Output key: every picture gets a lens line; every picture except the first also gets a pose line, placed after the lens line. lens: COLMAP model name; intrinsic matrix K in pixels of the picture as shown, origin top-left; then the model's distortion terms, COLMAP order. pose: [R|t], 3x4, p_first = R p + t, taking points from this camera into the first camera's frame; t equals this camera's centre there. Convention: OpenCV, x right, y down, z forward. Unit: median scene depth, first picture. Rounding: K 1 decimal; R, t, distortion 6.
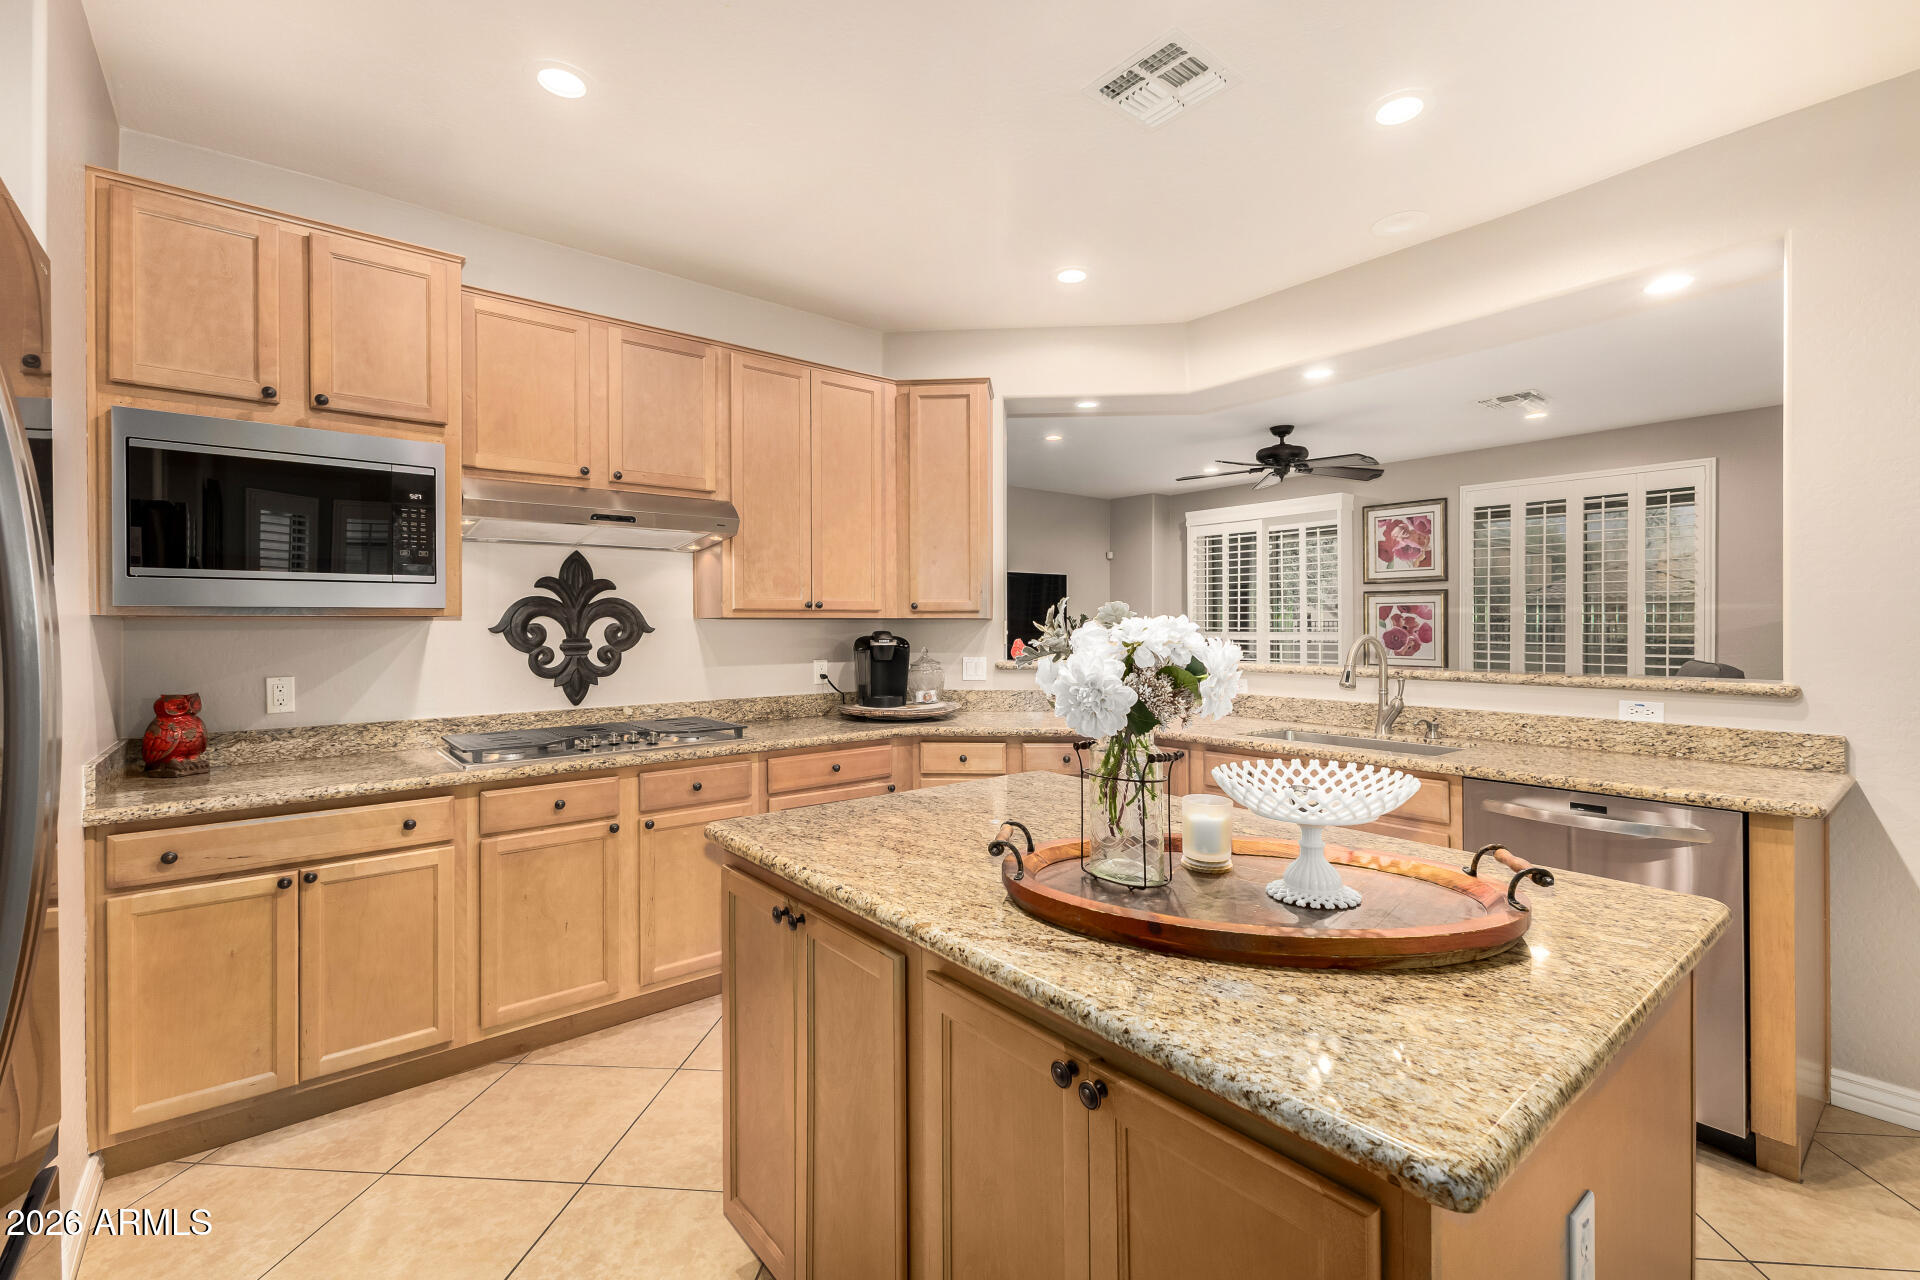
lens RADIAL K [[840.1, 0, 959.2], [0, 840.1, 625.9], [0, 0, 1]] dist [0.010548, -0.001457]
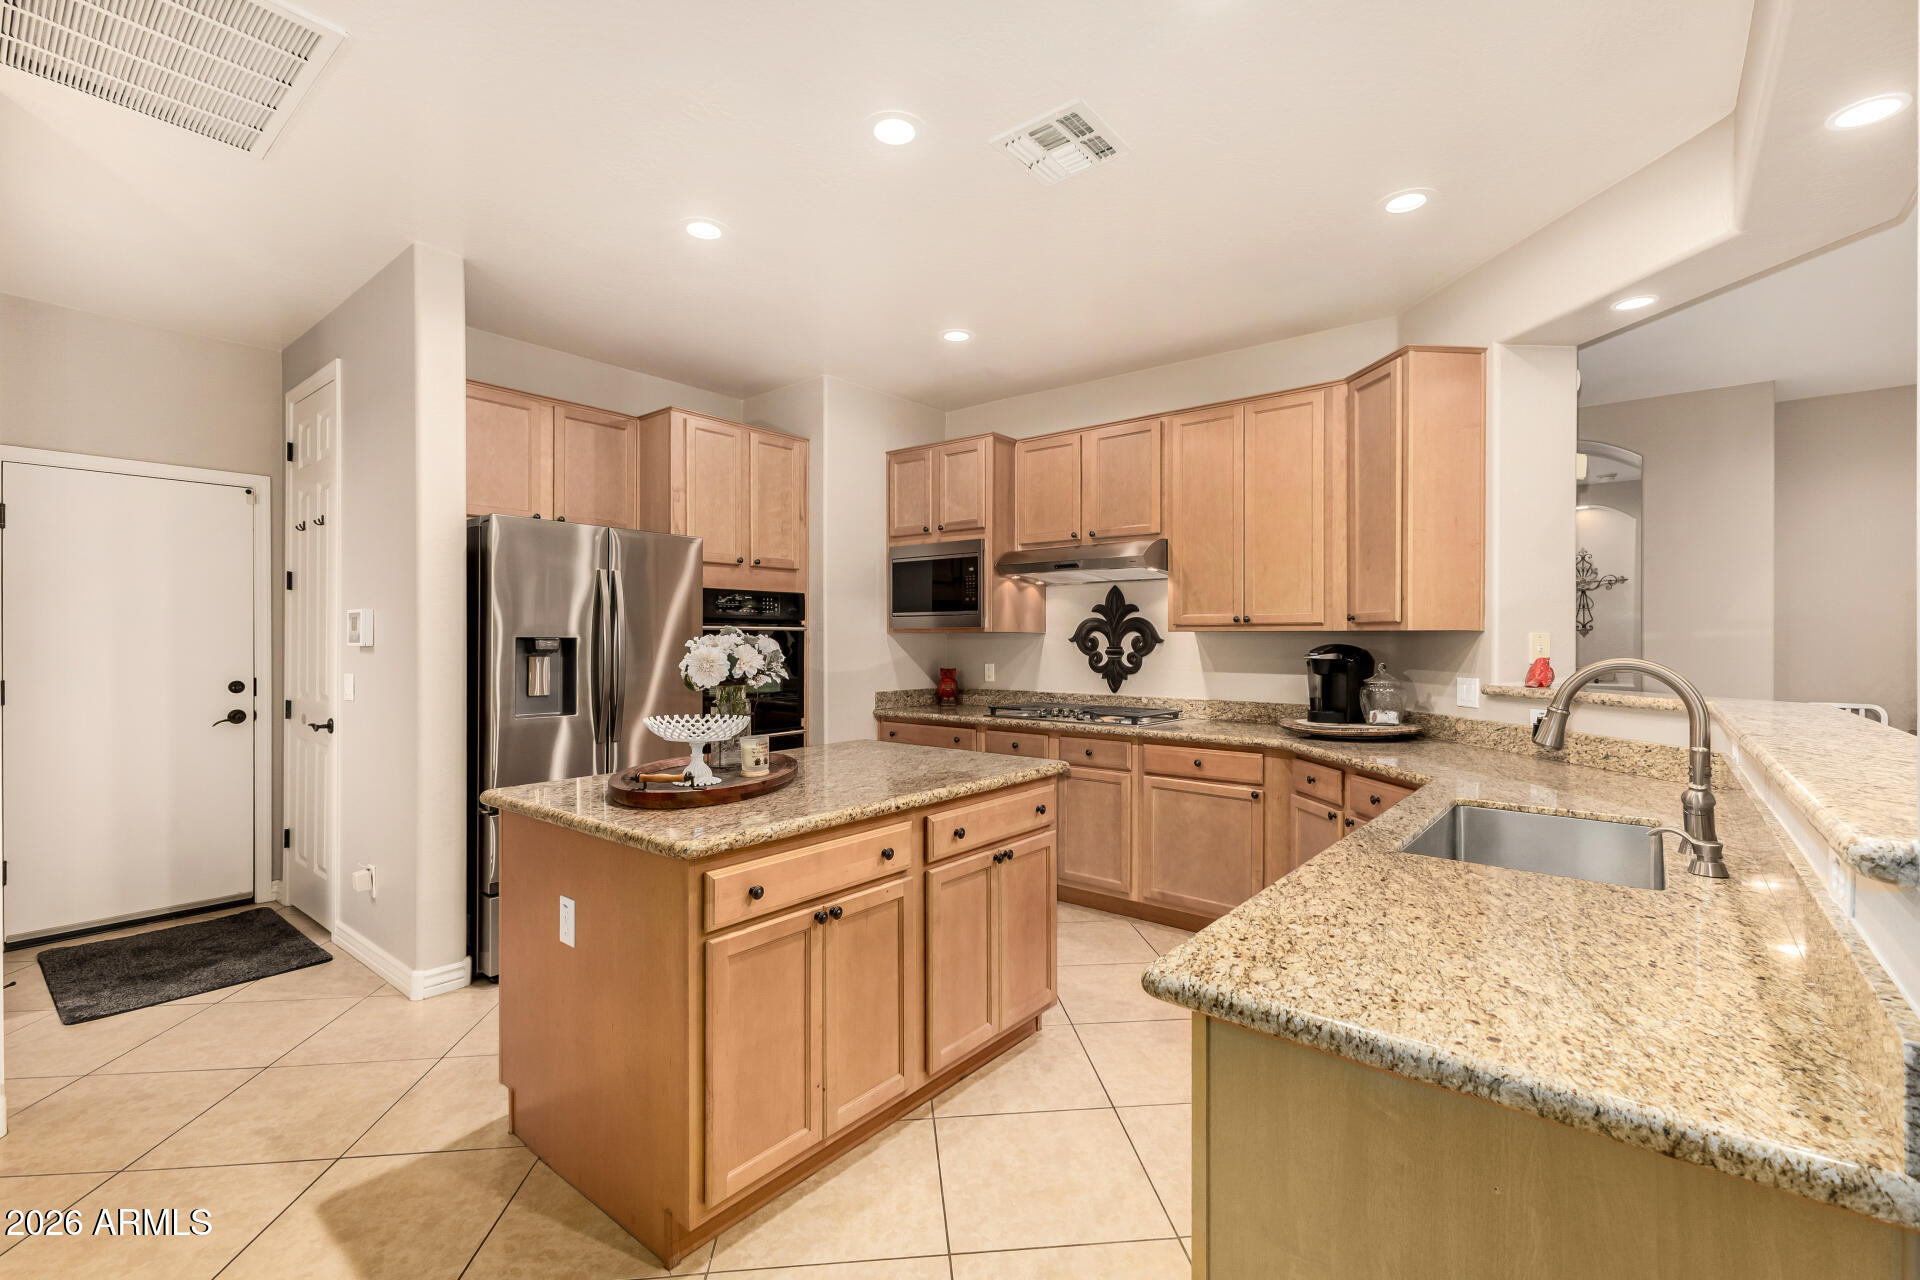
lens RADIAL K [[840.1, 0, 945.5], [0, 840.1, 642.9], [0, 0, 1]] dist [0.010548, -0.001457]
pose [[0.193624, 0.010183, -0.981023, 0.891194], [-0.002370, 0.999948, 0.009911, -0.004462], [0.981073, 0.000406, 0.193638, 0.431953]]
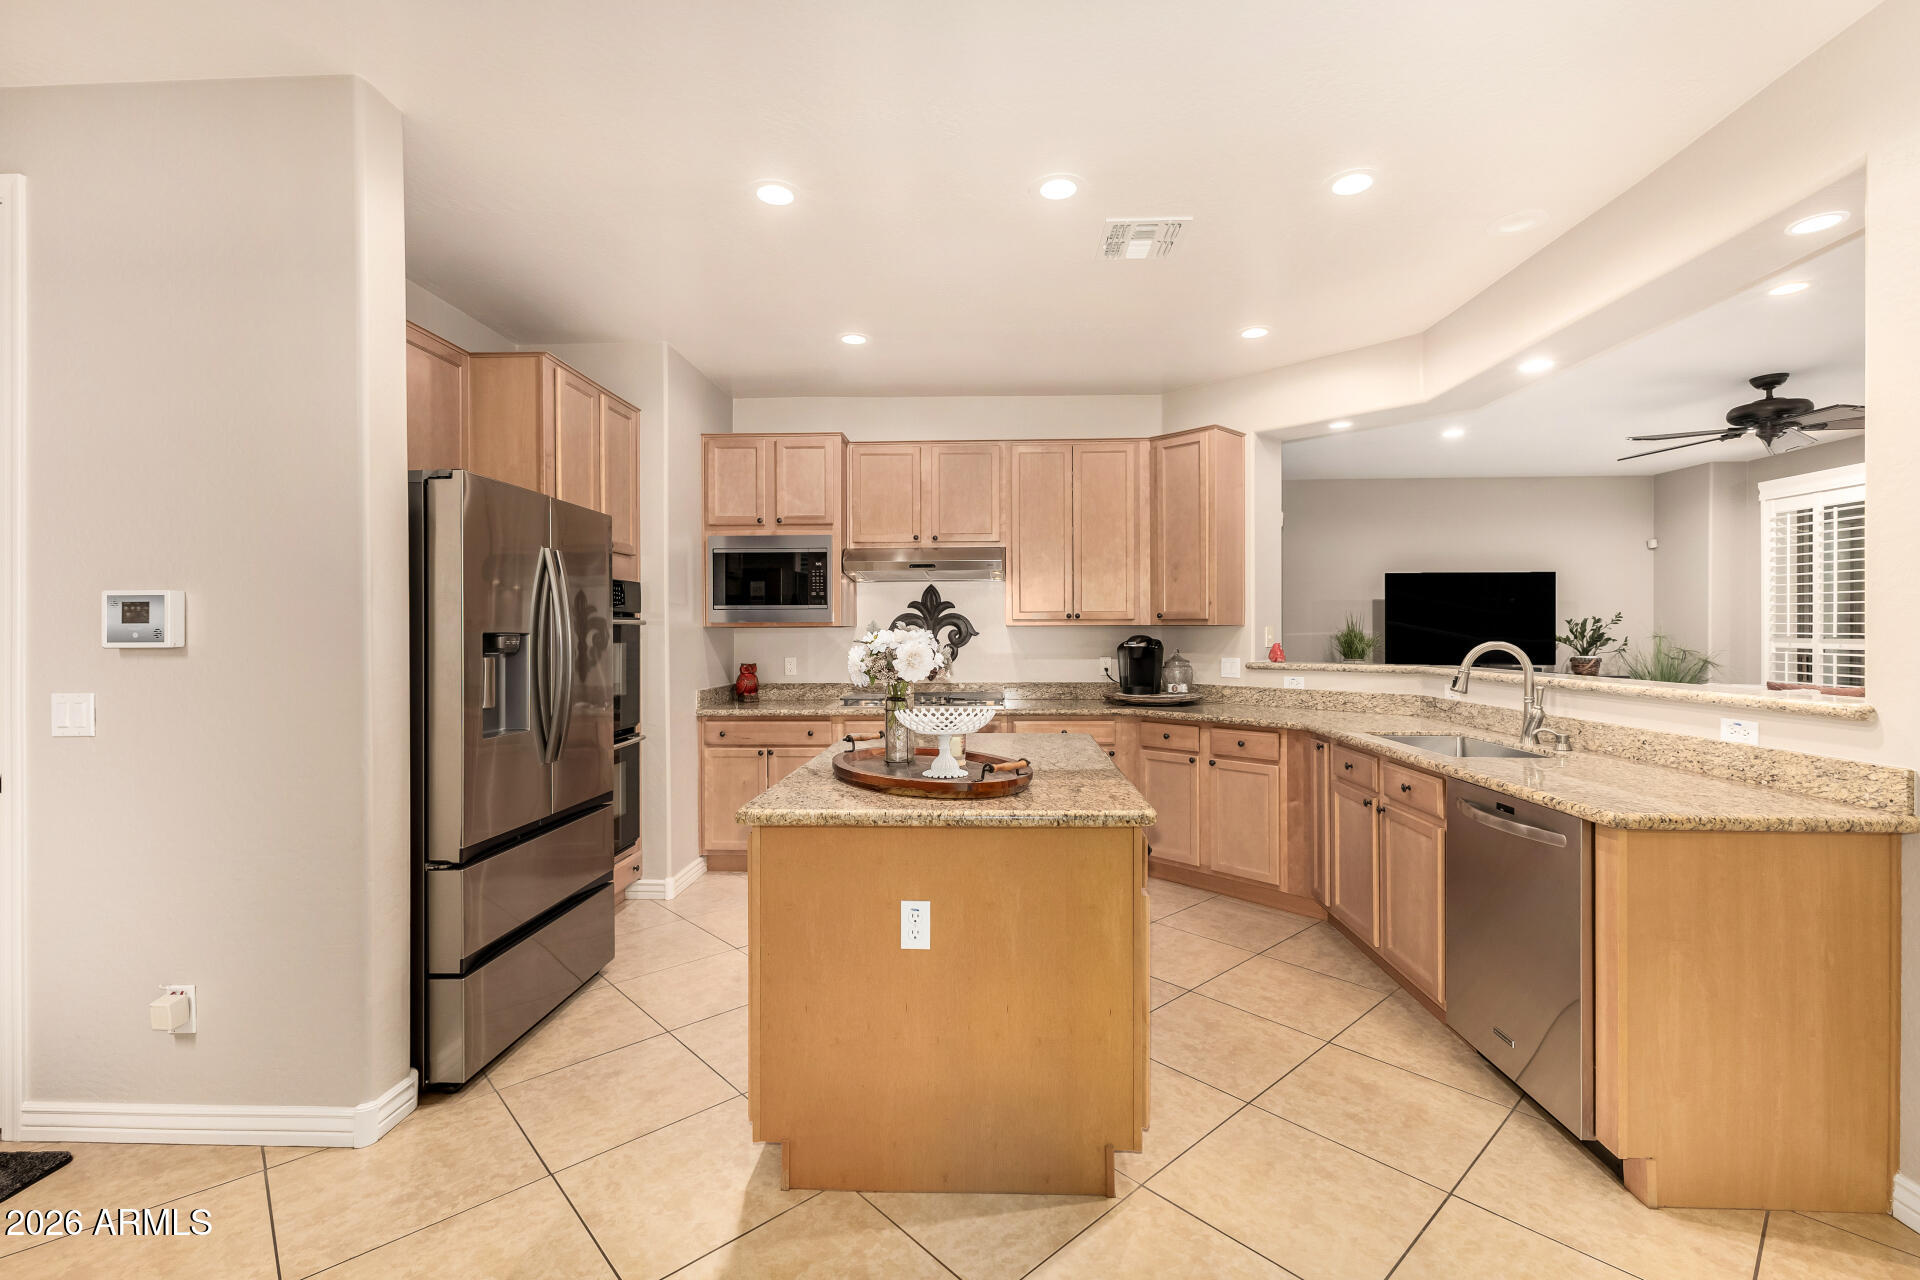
lens RADIAL K [[840.1, 0, 969.1], [0, 840.1, 631.4], [0, 0, 1]] dist [0.010548, -0.001457]
pose [[0.748328, 0.001869, -0.663326, 0.655084], [-0.000166, 0.999997, 0.002630, -0.003523], [0.663329, -0.001859, 0.748326, -0.149982]]
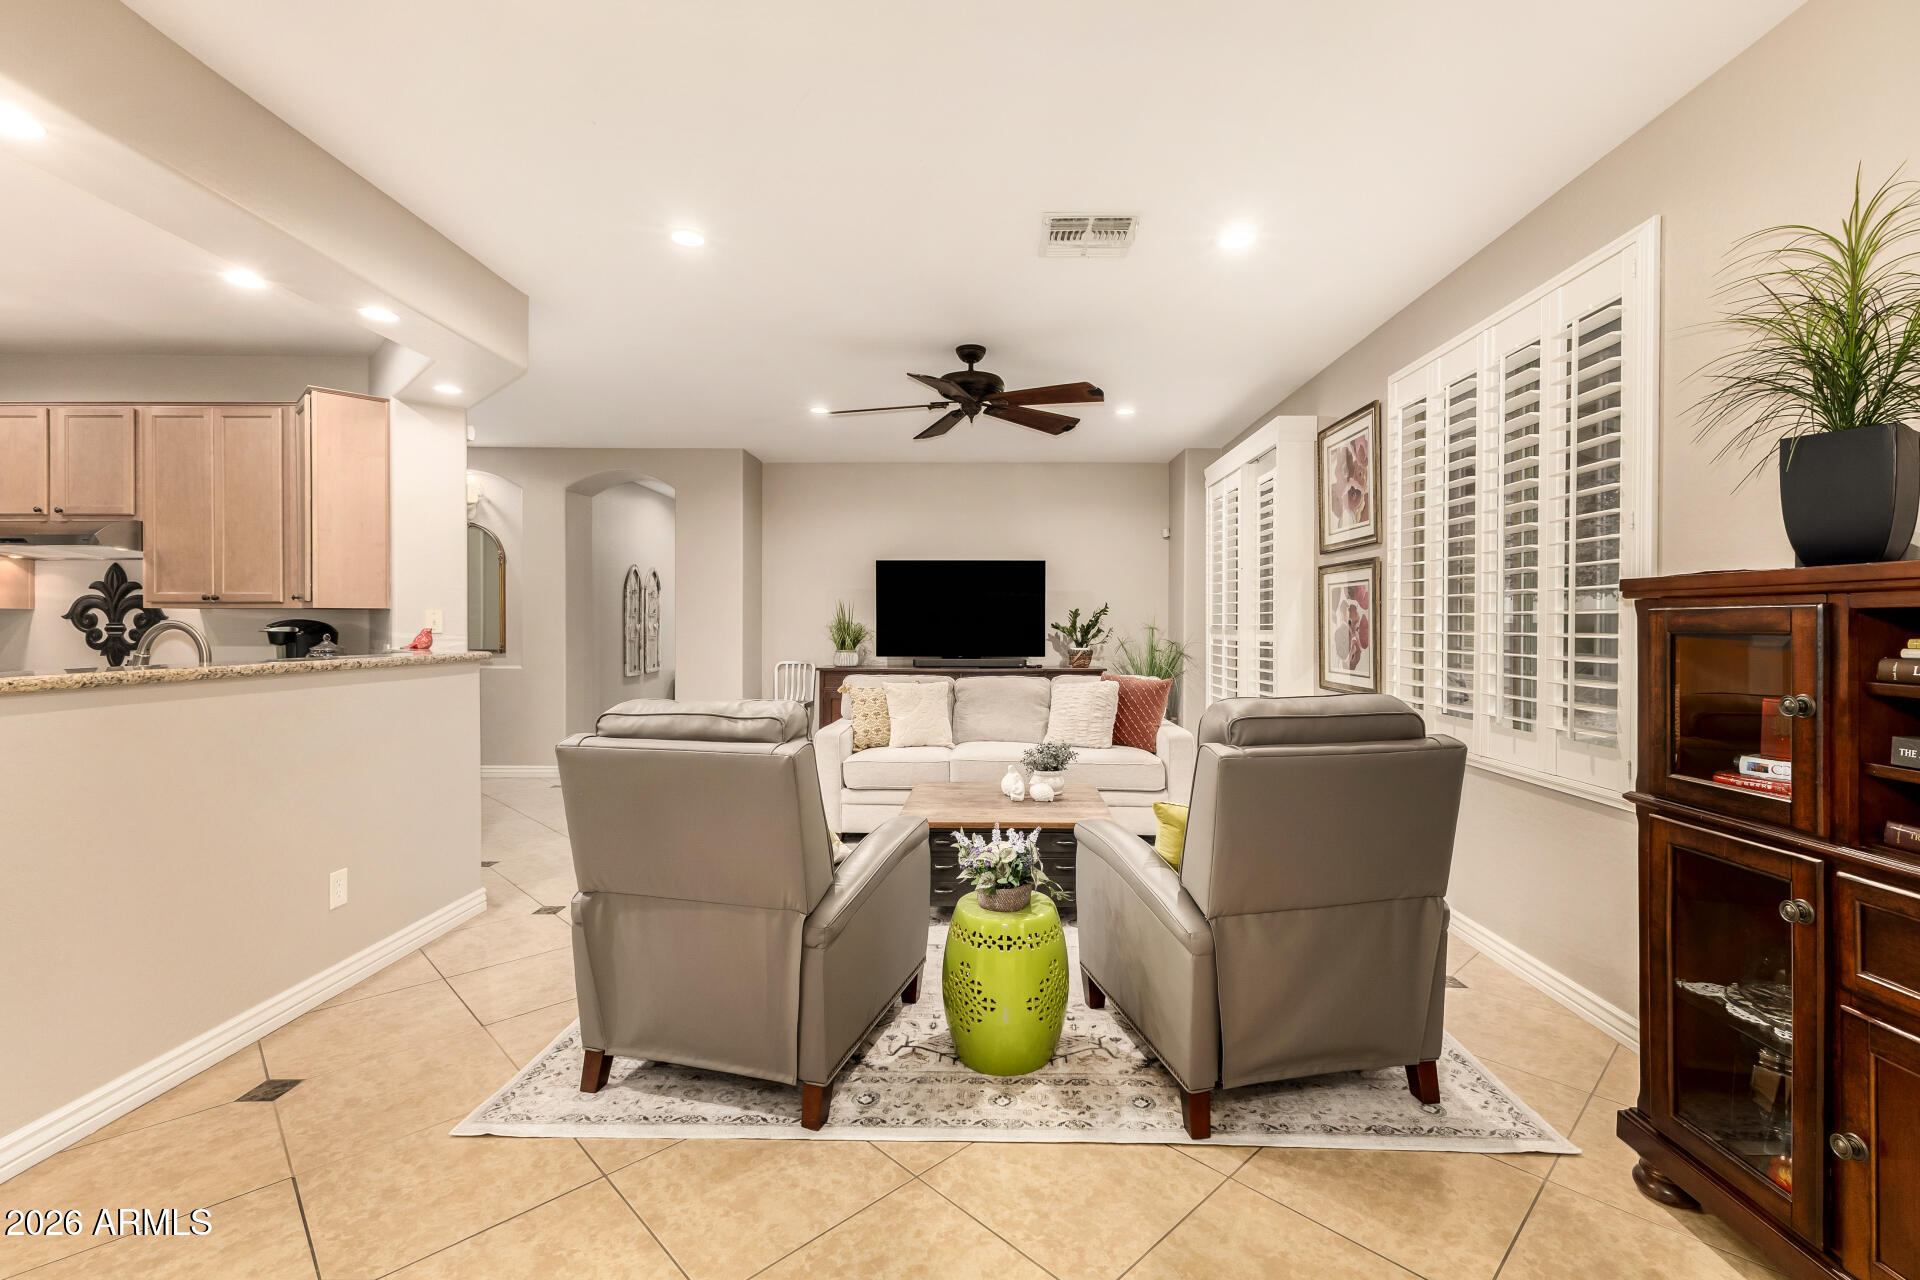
lens RADIAL K [[840.1, 0, 968.5], [0, 840.1, 631.5], [0, 0, 1]] dist [0.010548, -0.001457]
pose [[0.763684, 0.011244, -0.645493, 1.602828], [-0.006396, 0.999931, 0.009851, 0.005323], [0.645559, -0.003395, 0.763703, 0.822900]]
